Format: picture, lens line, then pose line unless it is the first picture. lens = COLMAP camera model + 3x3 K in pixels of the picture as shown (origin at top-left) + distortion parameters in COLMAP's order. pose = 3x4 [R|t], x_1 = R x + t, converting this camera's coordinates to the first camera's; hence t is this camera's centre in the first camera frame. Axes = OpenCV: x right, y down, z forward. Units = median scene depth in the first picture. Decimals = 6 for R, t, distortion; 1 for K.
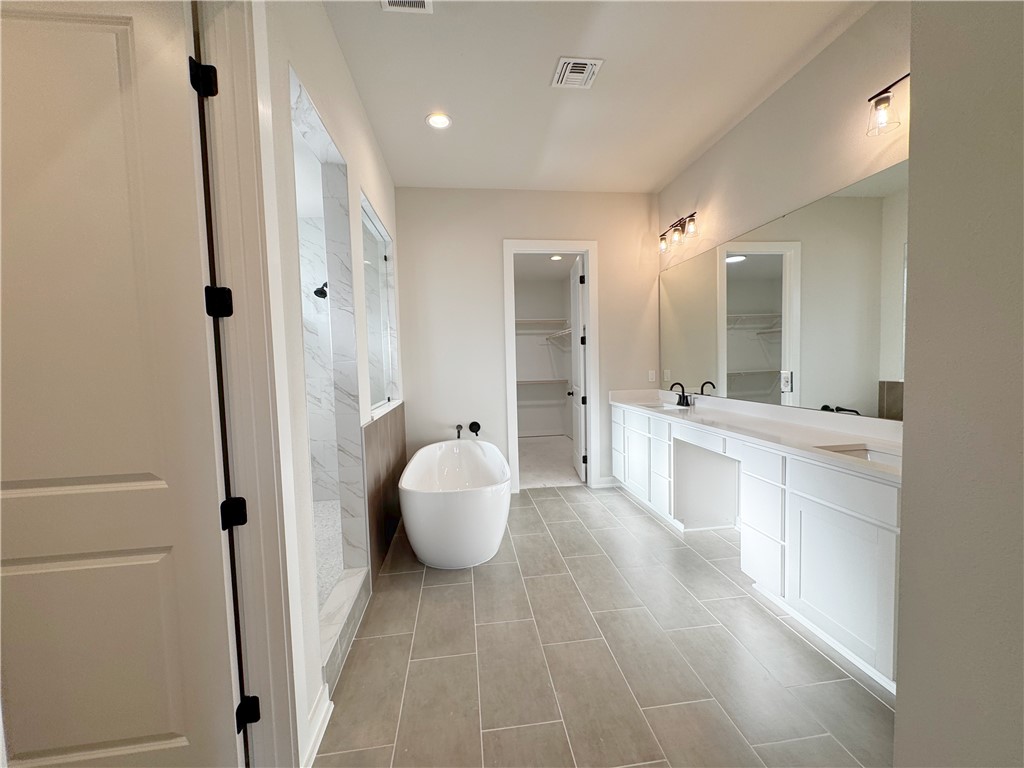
lens RADIAL K [[408.1, 0, 512.7], [0, 408.1, 383.4], [0, 0, 1]] dist [-0.002461, 0.000599]
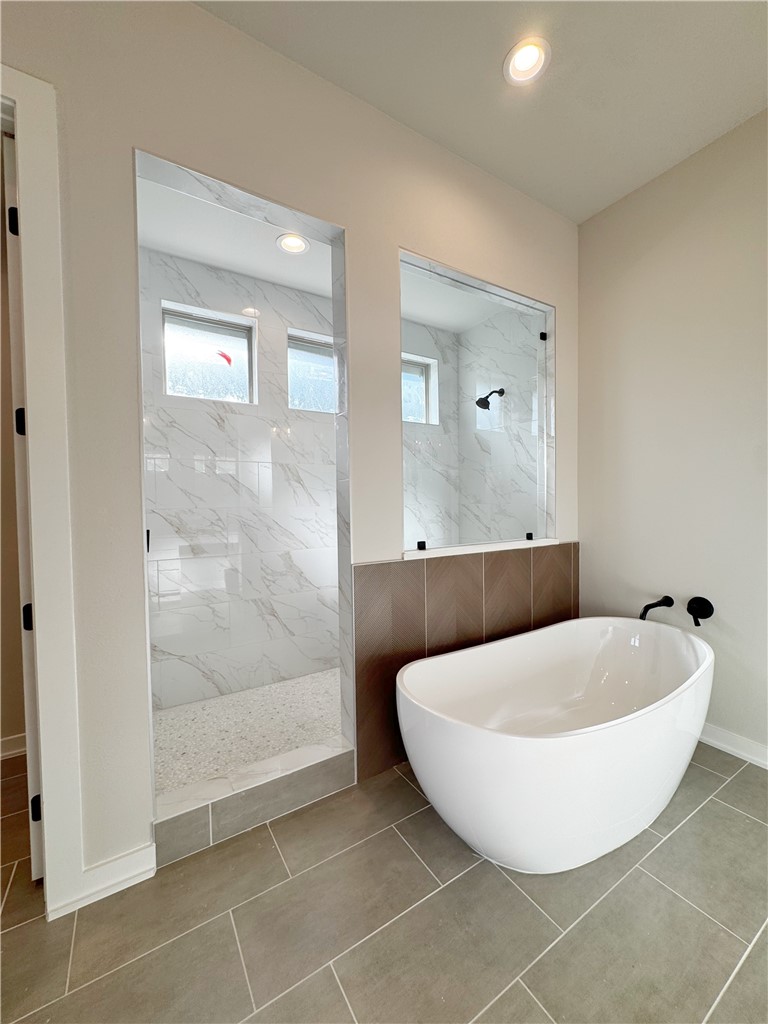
lens RADIAL K [[408.1, 0, 385.4], [0, 408.1, 512.0], [0, 0, 1]] dist [-0.002461, 0.000599]
pose [[0.424708, 0.047634, -0.904076, 0.222970], [-0.048090, 0.998392, 0.030013, -0.011865], [0.904052, 0.030730, 0.426316, 0.460348]]
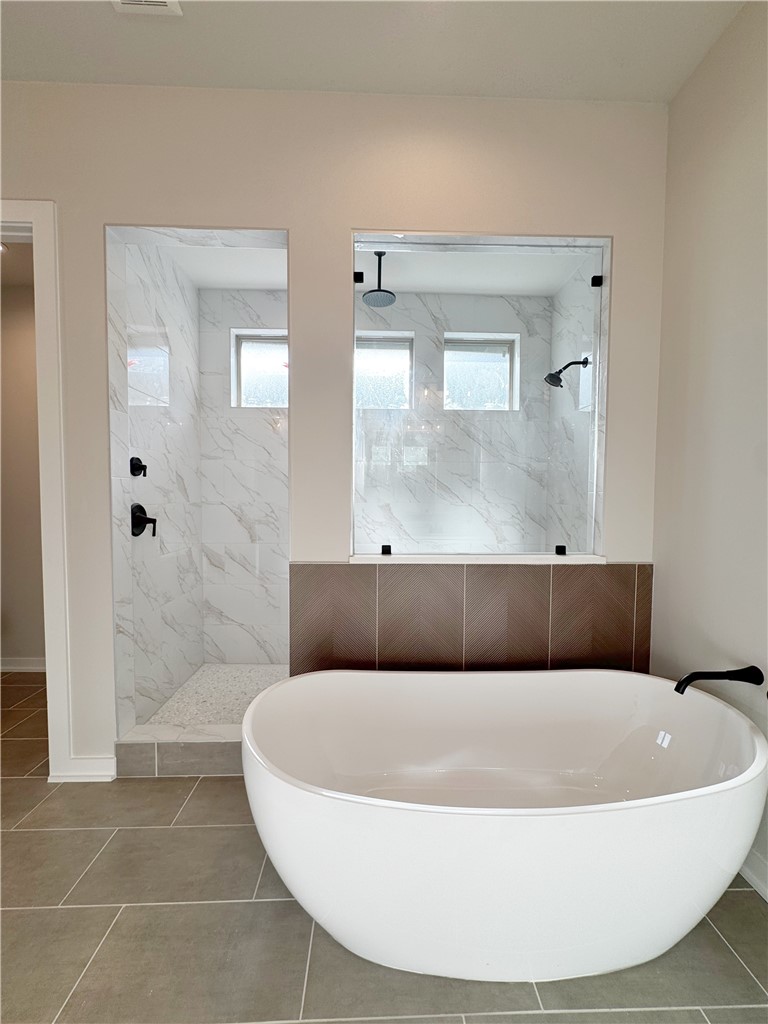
lens RADIAL K [[408.1, 0, 385.4], [0, 408.1, 512.0], [0, 0, 1]] dist [-0.002461, 0.000599]
pose [[-0.089339, 0.072180, -0.993382, 0.248195], [-0.057128, 0.995357, 0.077462, -0.039190], [0.994362, 0.063671, -0.084801, 0.791915]]
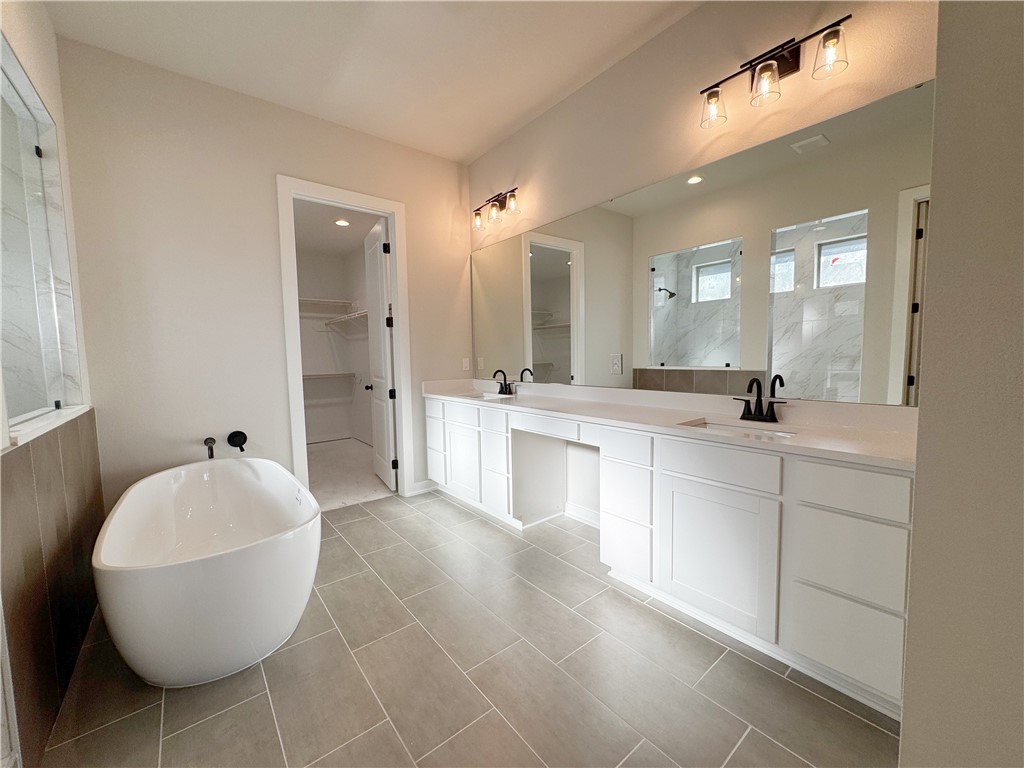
lens RADIAL K [[408.1, 0, 512.7], [0, 408.1, 383.4], [0, 0, 1]] dist [-0.002461, 0.000599]
pose [[0.851333, -0.028877, 0.523830, -0.061328], [0.024788, 0.999583, 0.014818, 0.016173], [-0.524039, 0.000370, 0.851694, 0.188713]]
